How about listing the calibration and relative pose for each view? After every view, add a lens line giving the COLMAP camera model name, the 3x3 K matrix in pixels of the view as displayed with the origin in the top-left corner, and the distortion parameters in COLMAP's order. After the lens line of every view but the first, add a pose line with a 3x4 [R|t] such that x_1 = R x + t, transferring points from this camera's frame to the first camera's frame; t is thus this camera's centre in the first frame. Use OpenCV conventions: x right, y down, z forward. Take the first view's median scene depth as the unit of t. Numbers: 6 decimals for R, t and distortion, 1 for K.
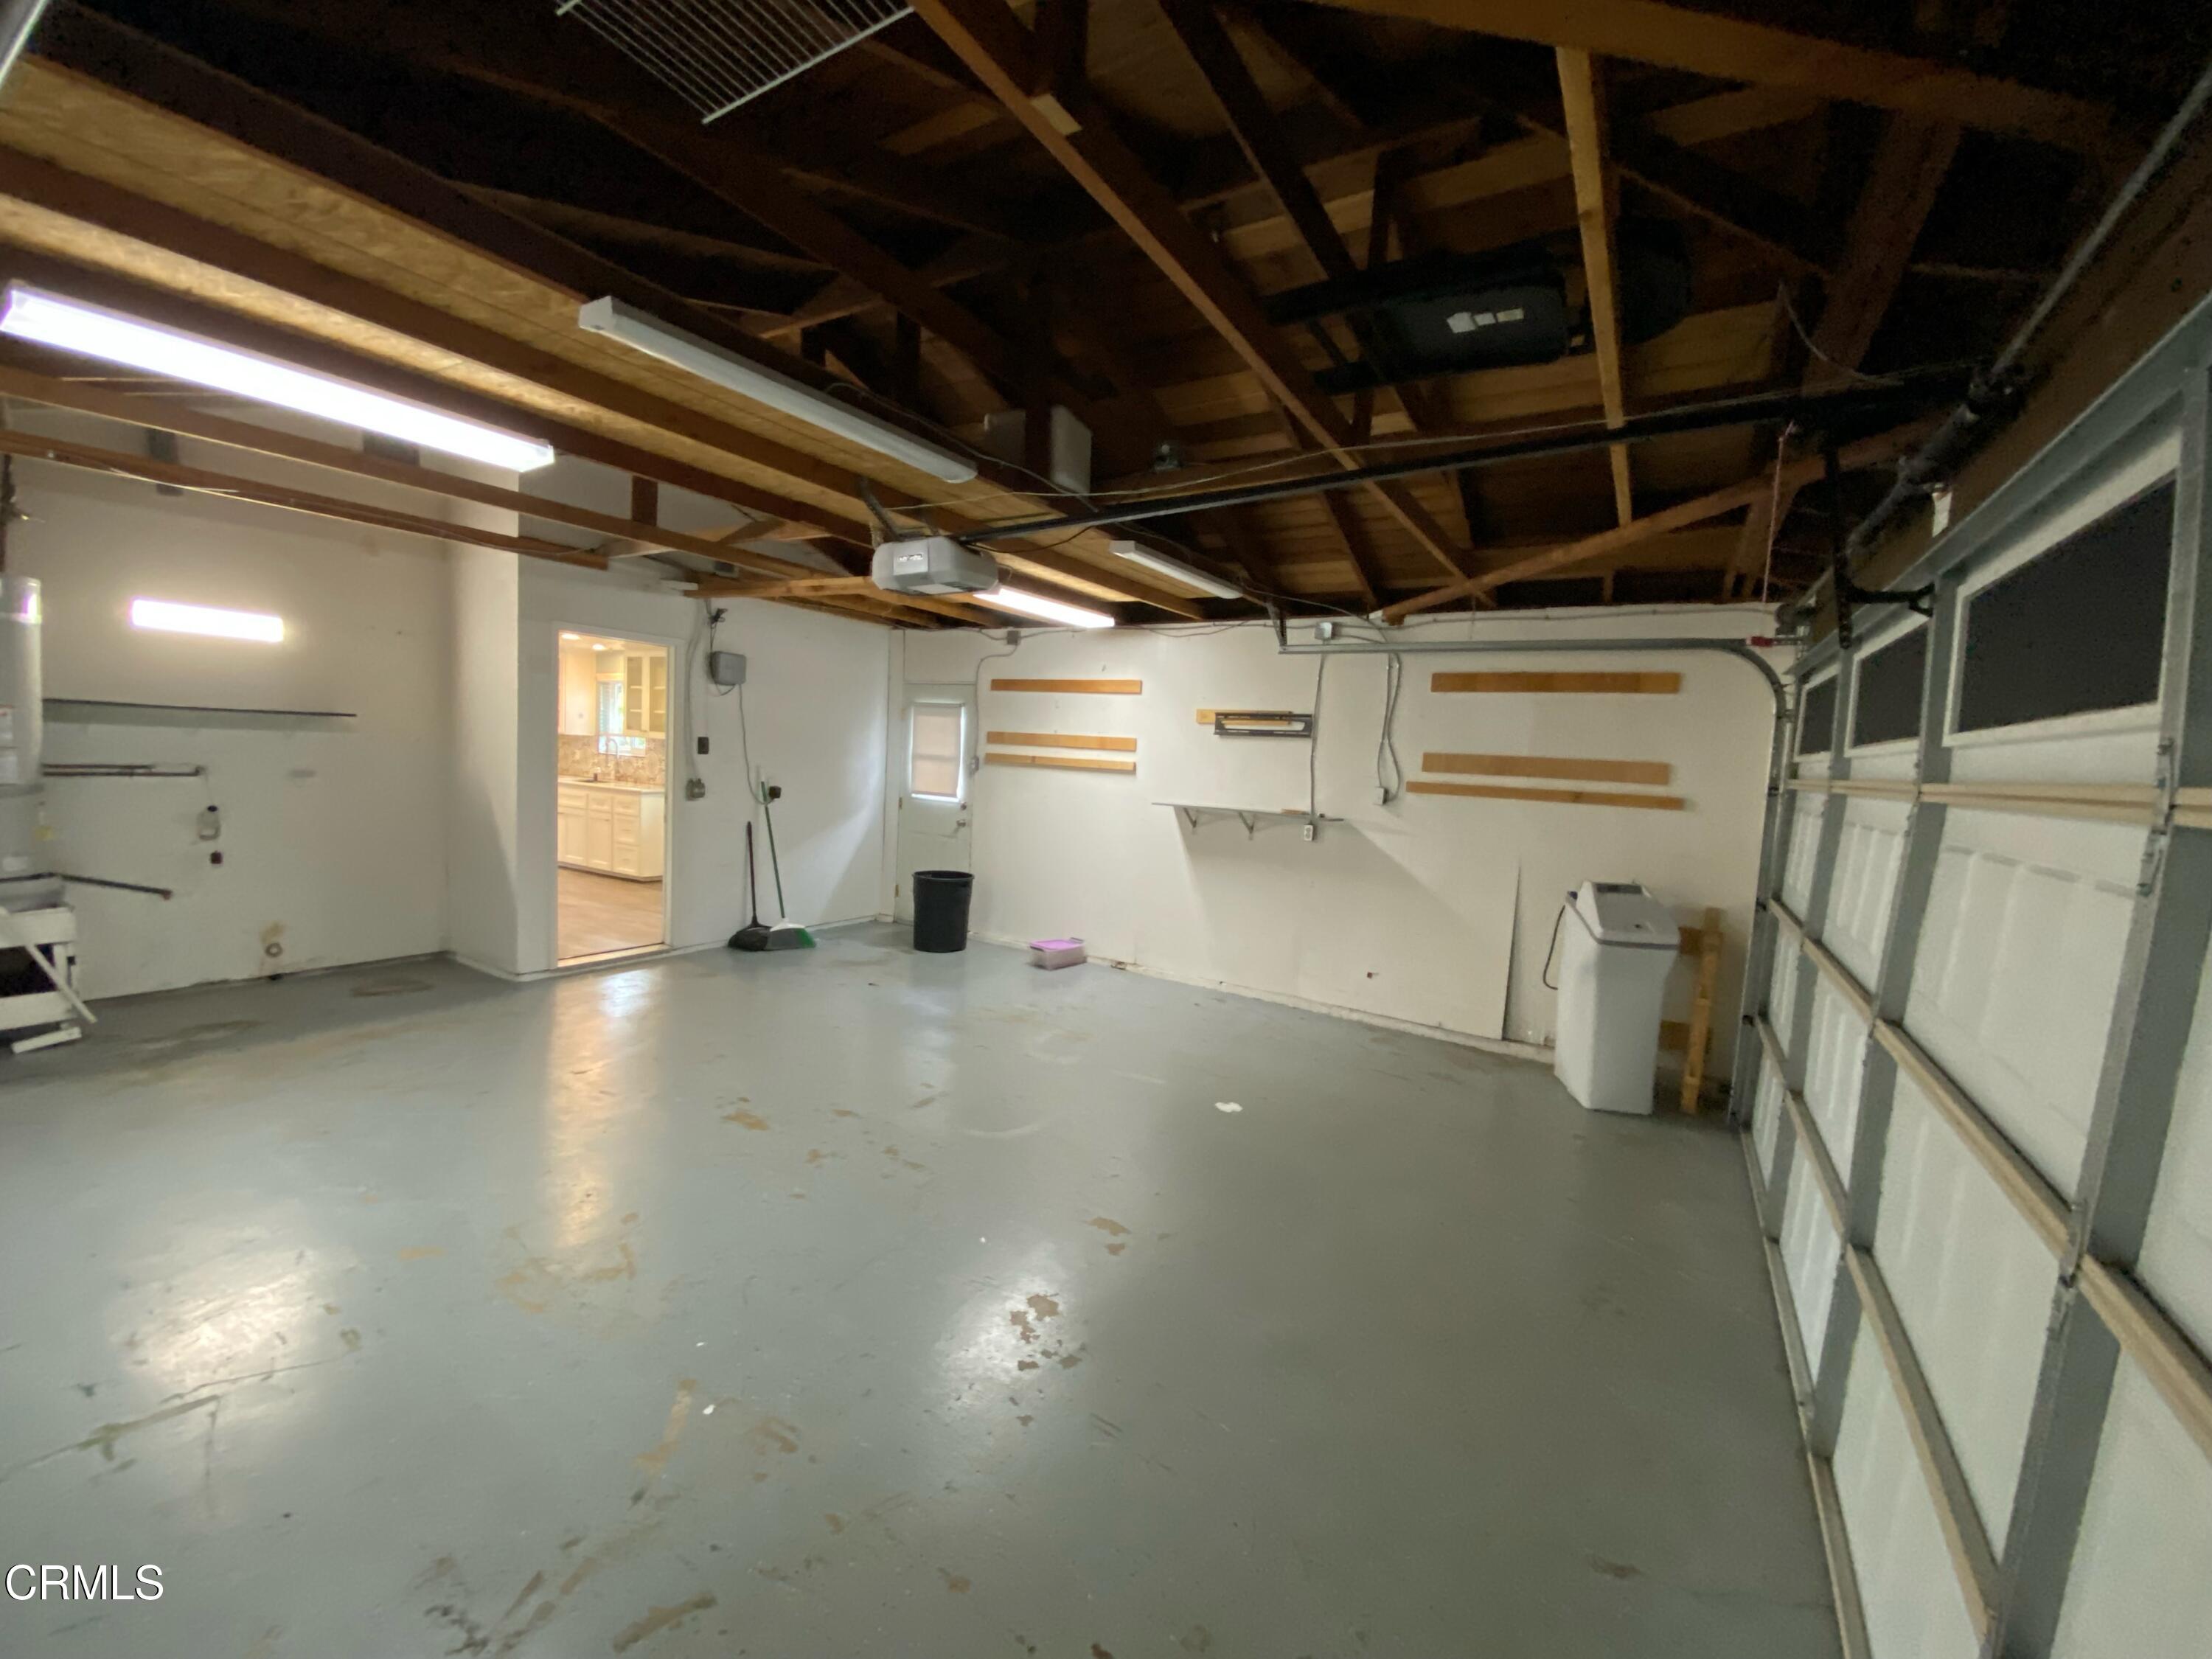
lens RADIAL K [[890.9, 0, 1106.0], [0, 890.9, 829.5], [0, 0, 1]] dist [0.010769, -0.016624]
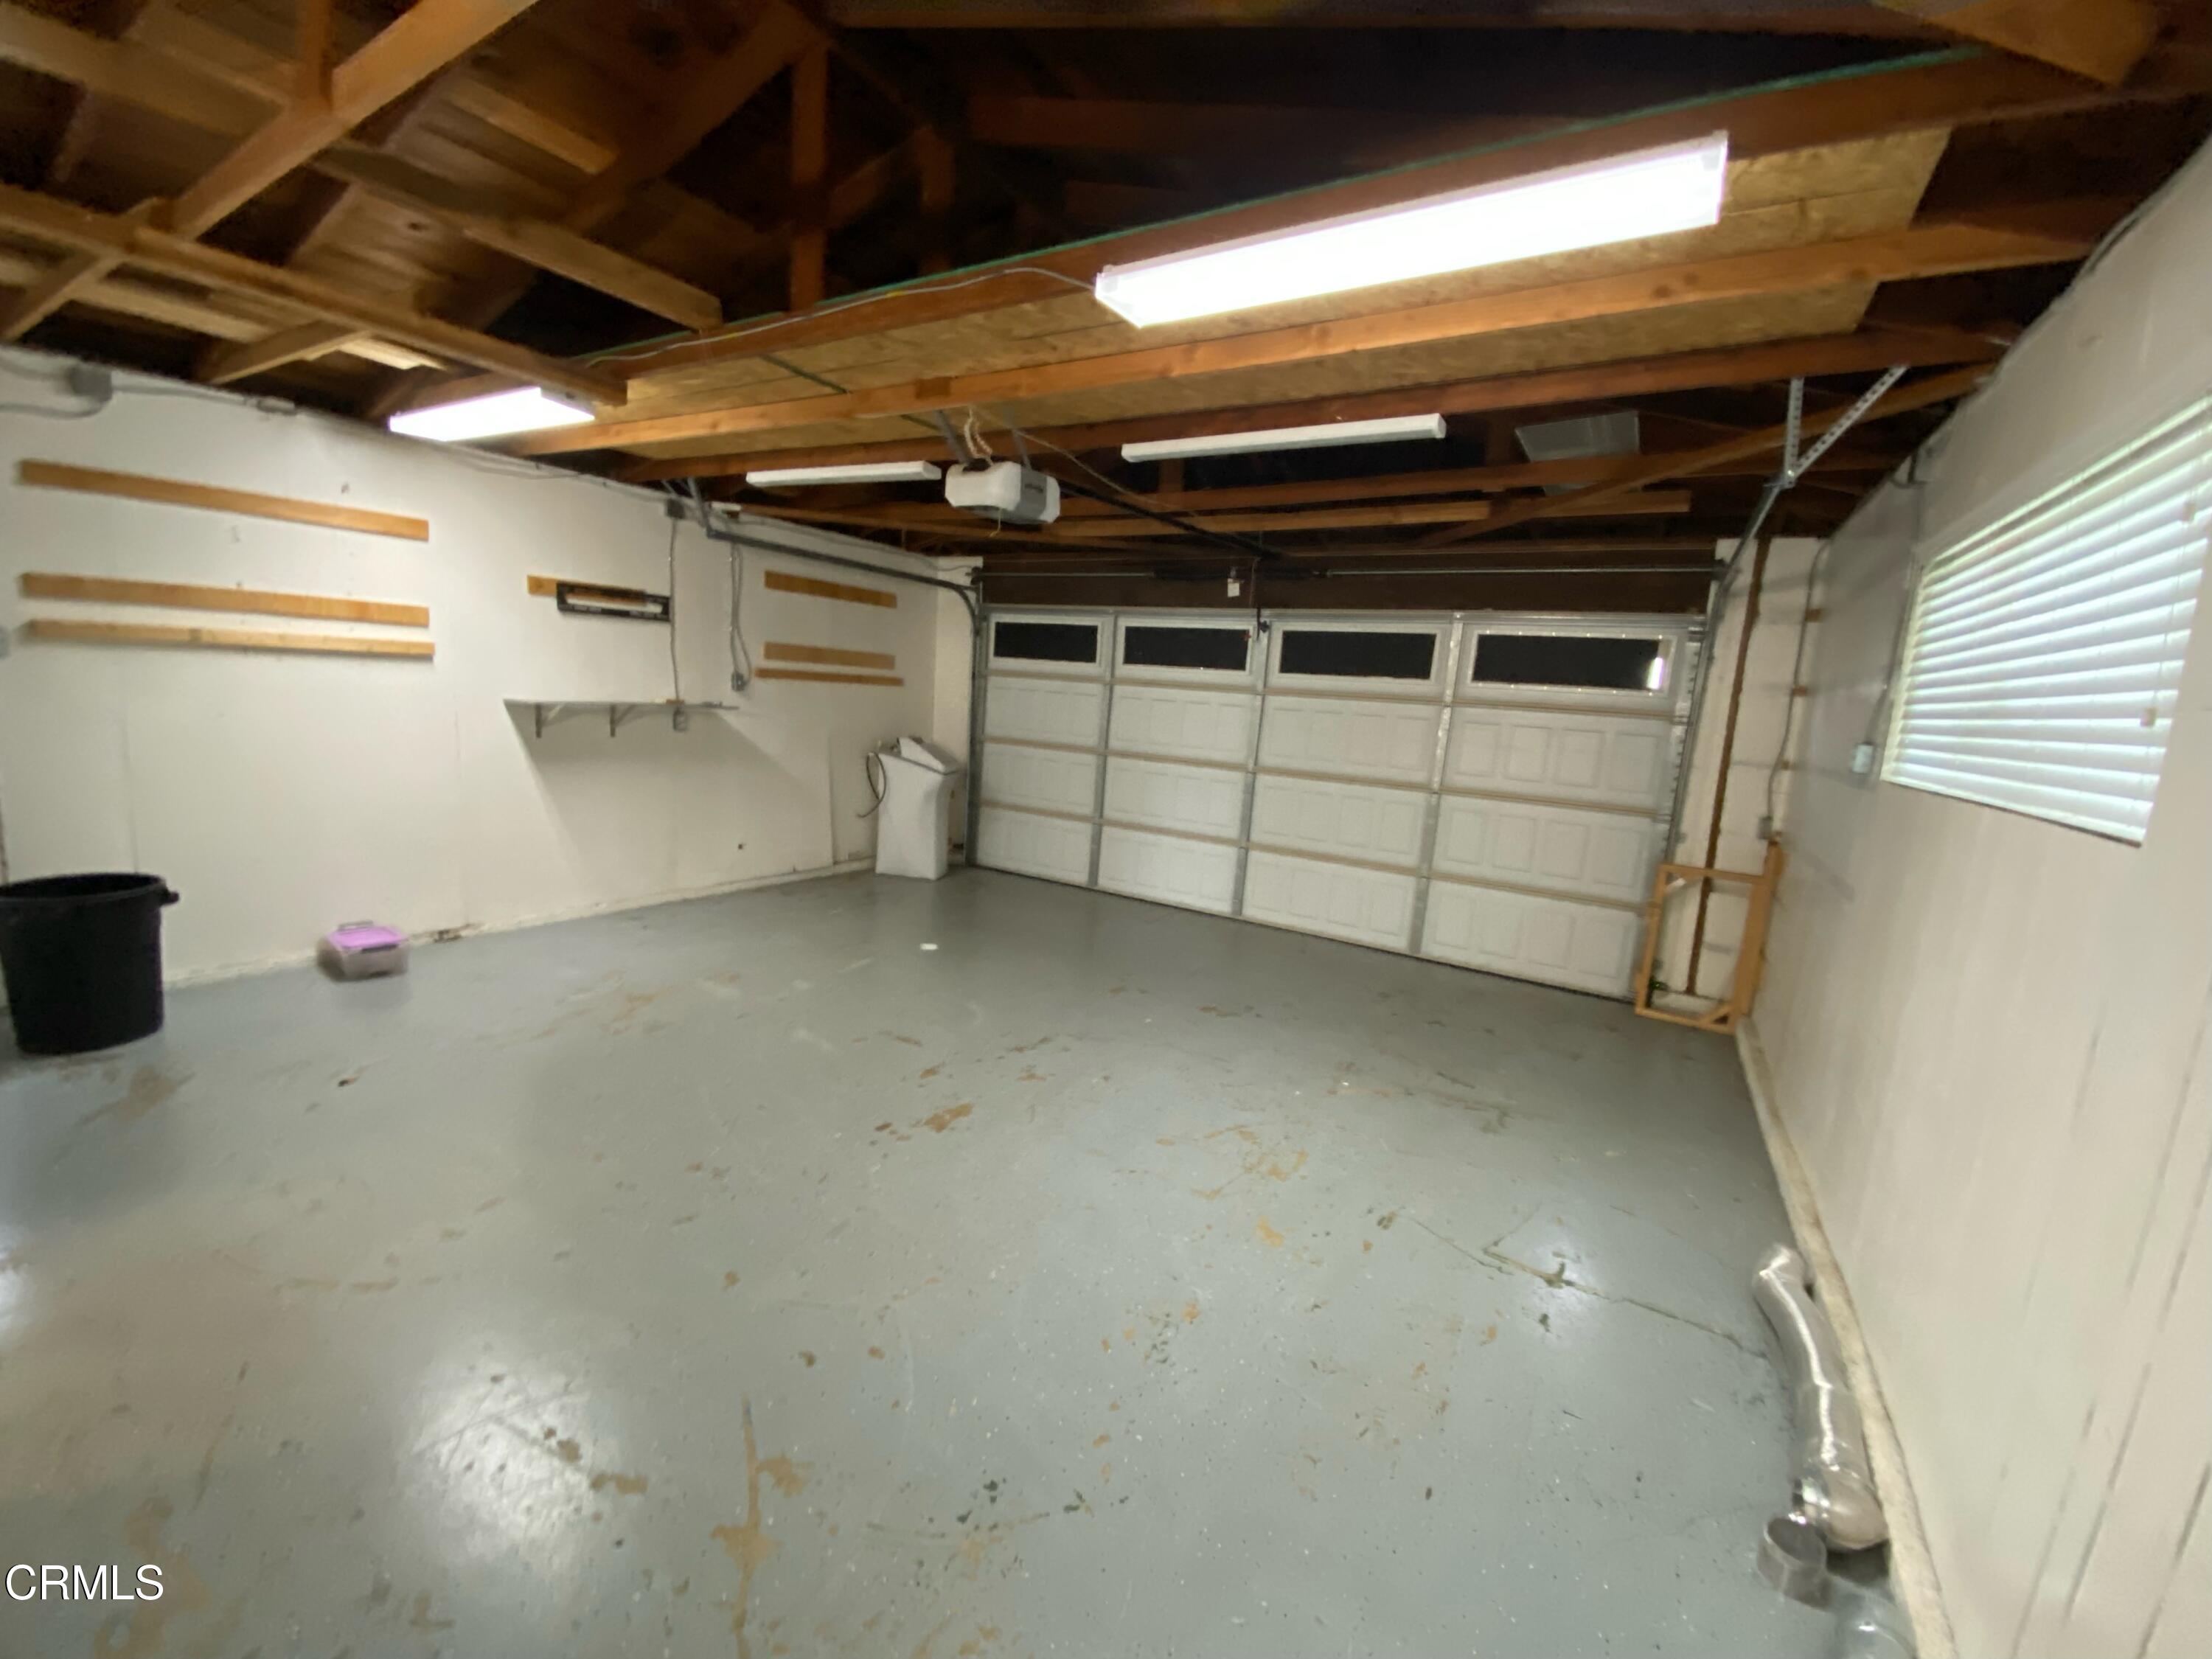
lens RADIAL K [[901.3, 0, 1101.9], [0, 901.3, 826.2], [0, 0, 1]] dist [0.020615, -0.022689]
pose [[-0.020397, -0.201168, 0.979344, -0.747072], [0.021623, 0.979230, 0.201595, -0.072328], [-0.999558, 0.025288, -0.015623, 0.539583]]
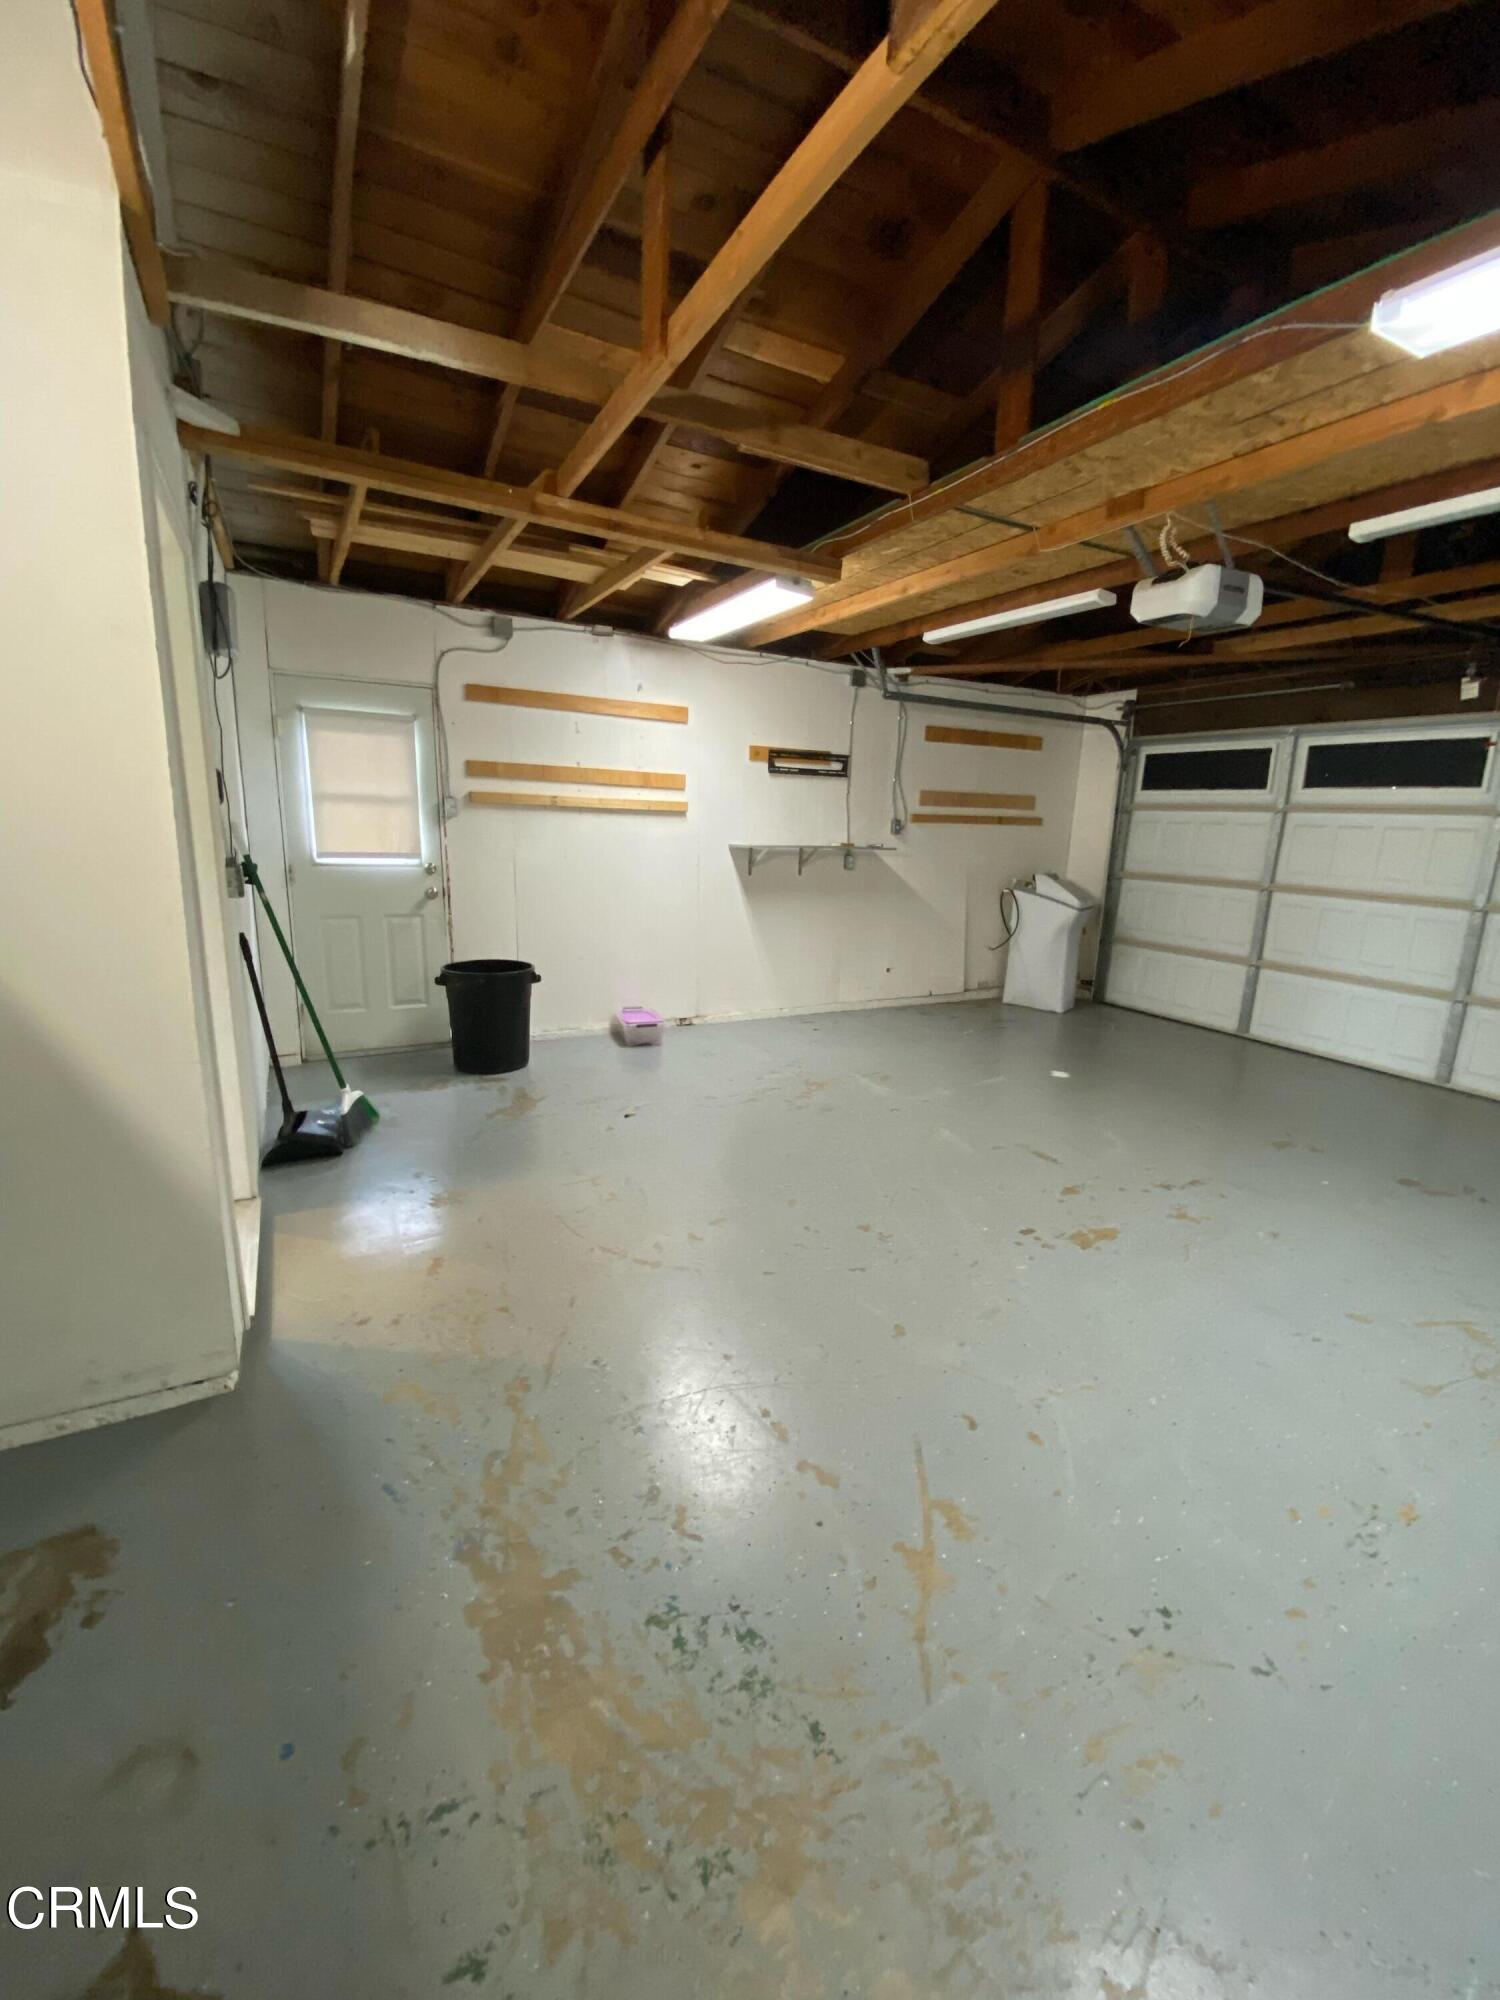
lens RADIAL K [[805.5, 0, 742.9], [0, 805.5, 996.2], [0, 0, 1]] dist [0.010769, -0.016624]
pose [[0.488693, -0.219315, 0.844441, -0.736619], [0.073657, 0.974805, 0.210546, -0.054689], [-0.869341, -0.040693, 0.492534, 0.578535]]
